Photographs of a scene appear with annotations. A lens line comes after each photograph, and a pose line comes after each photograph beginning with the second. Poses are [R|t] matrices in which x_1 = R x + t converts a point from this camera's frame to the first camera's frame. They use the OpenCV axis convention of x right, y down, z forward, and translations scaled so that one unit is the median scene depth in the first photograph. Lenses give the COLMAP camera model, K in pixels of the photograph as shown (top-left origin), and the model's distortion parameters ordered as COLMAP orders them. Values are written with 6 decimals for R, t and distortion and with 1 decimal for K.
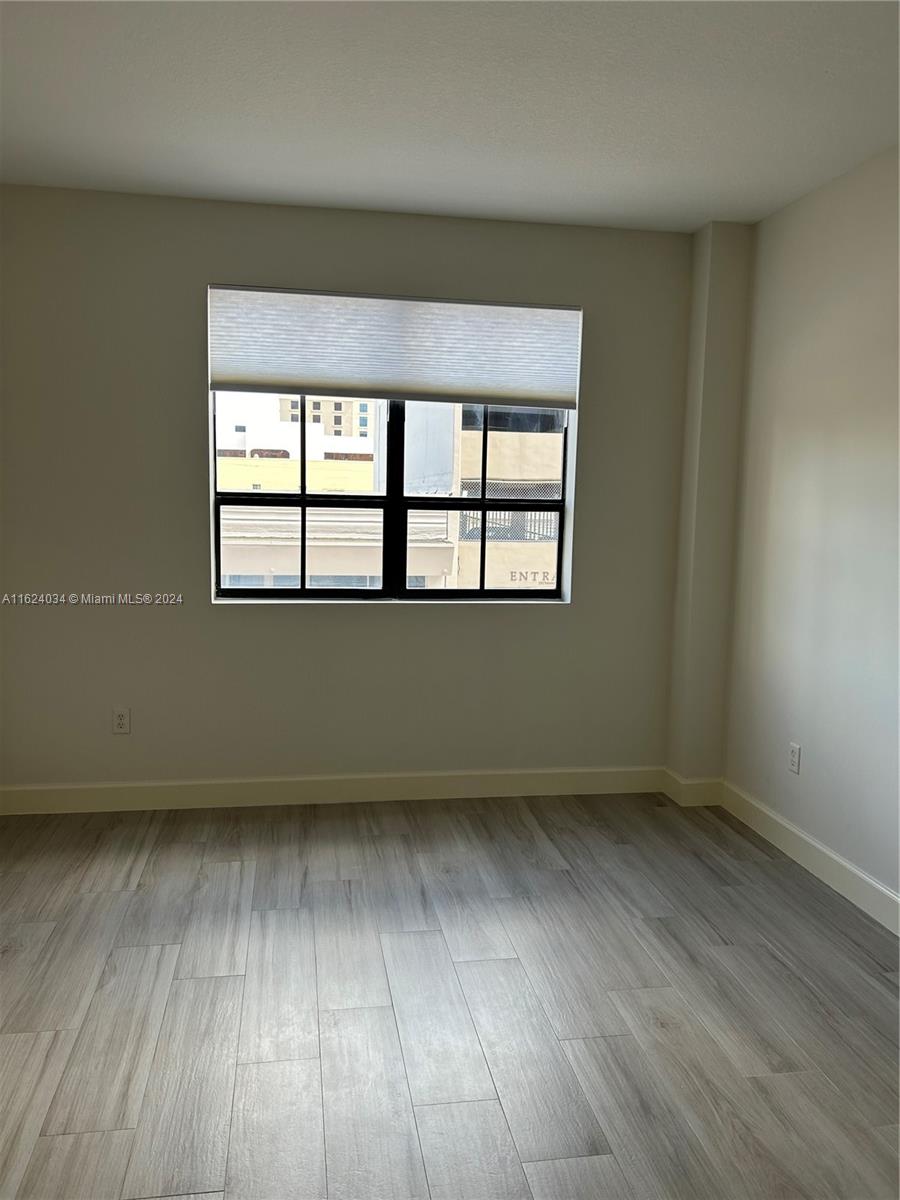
lens RADIAL K [[904.4, 0, 446.2], [0, 904.4, 598.7], [0, 0, 1]] dist [0.030219, -0.042170]
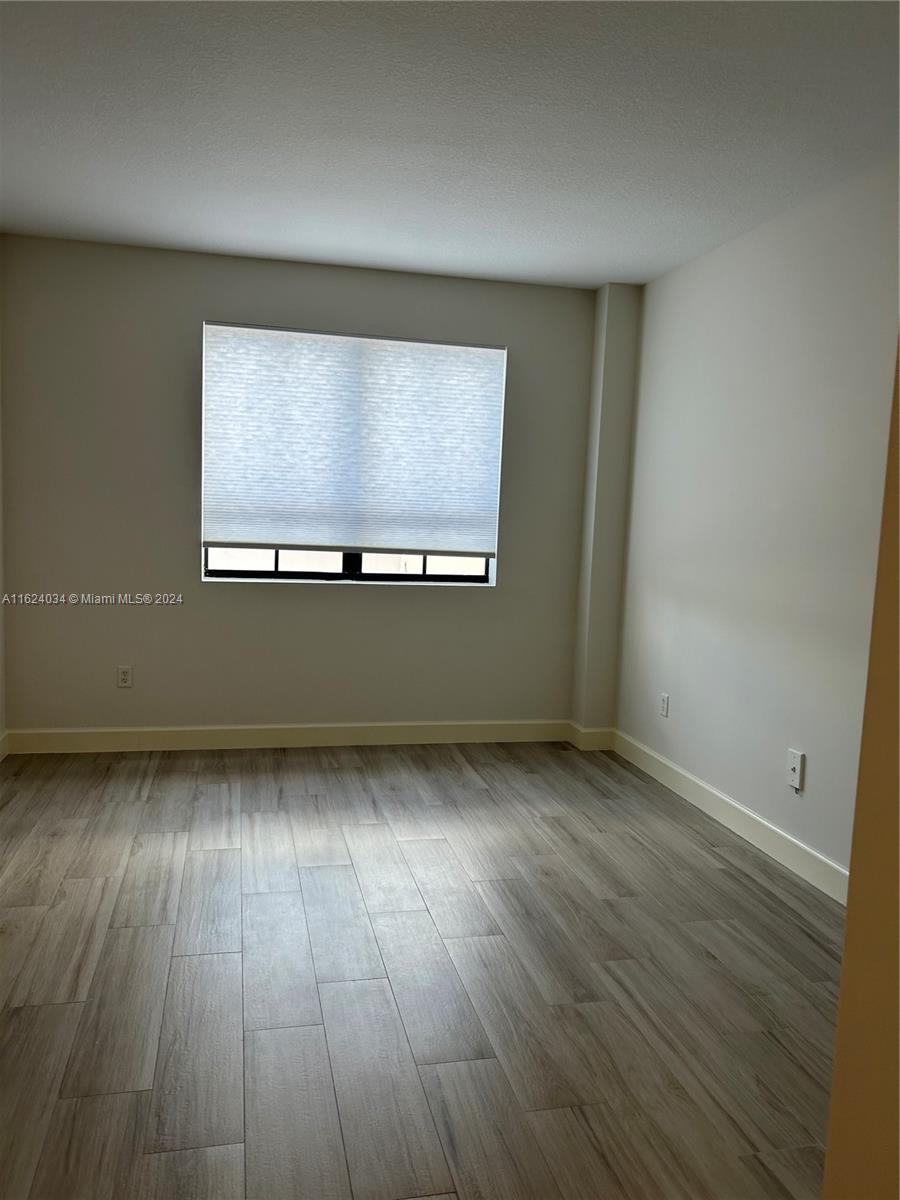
lens RADIAL K [[904.4, 0, 440.7], [0, 904.4, 600.6], [0, 0, 1]] dist [0.030219, -0.042170]
pose [[0.998461, 0.011925, 0.054153, -0.003627], [-0.011368, 0.999879, -0.010586, 0.049280], [-0.054272, 0.009954, 0.998477, -0.288908]]
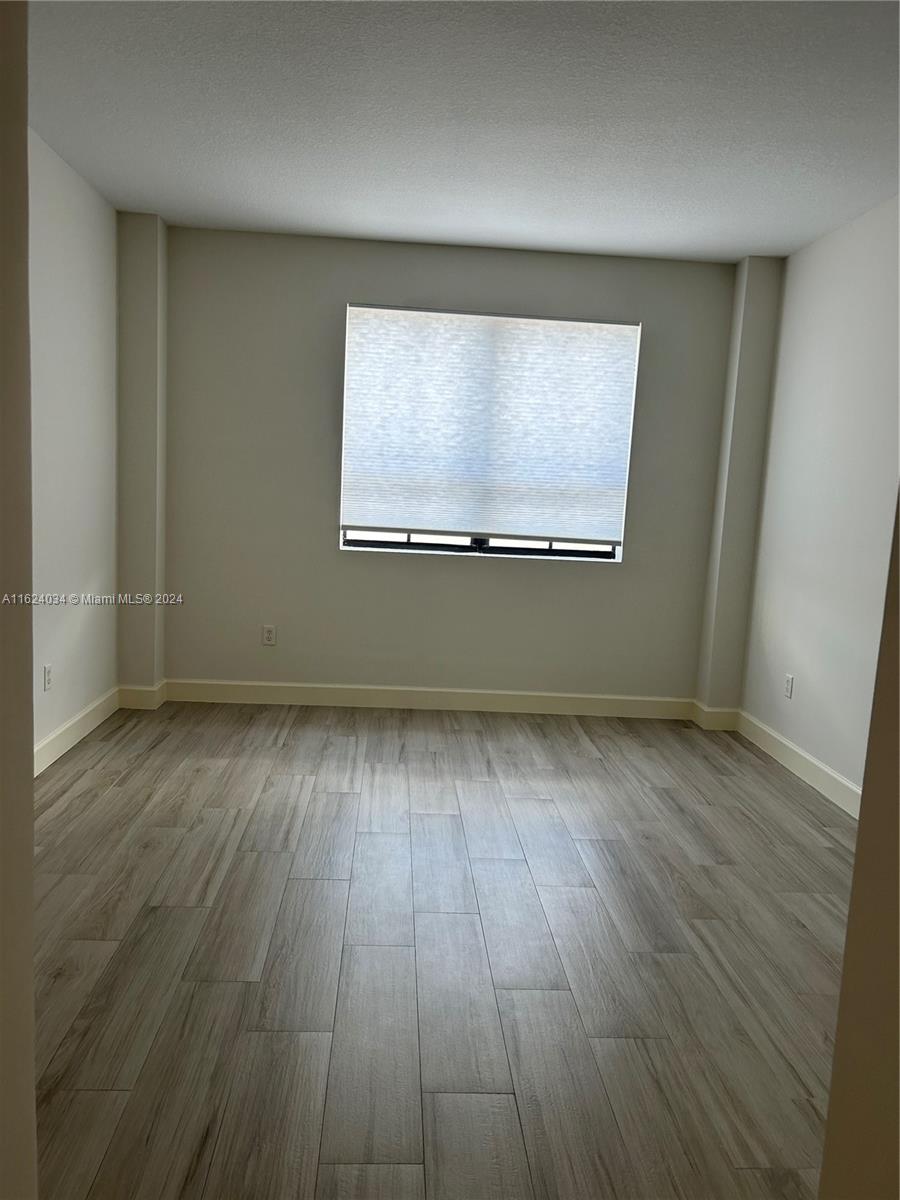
lens RADIAL K [[904.4, 0, 444.3], [0, 904.4, 602.7], [0, 0, 1]] dist [0.030219, -0.042170]
pose [[0.992895, 0.044868, -0.110213, 0.046189], [-0.043629, 0.998955, 0.013627, 0.069733], [0.110709, -0.008722, 0.993815, -0.338763]]
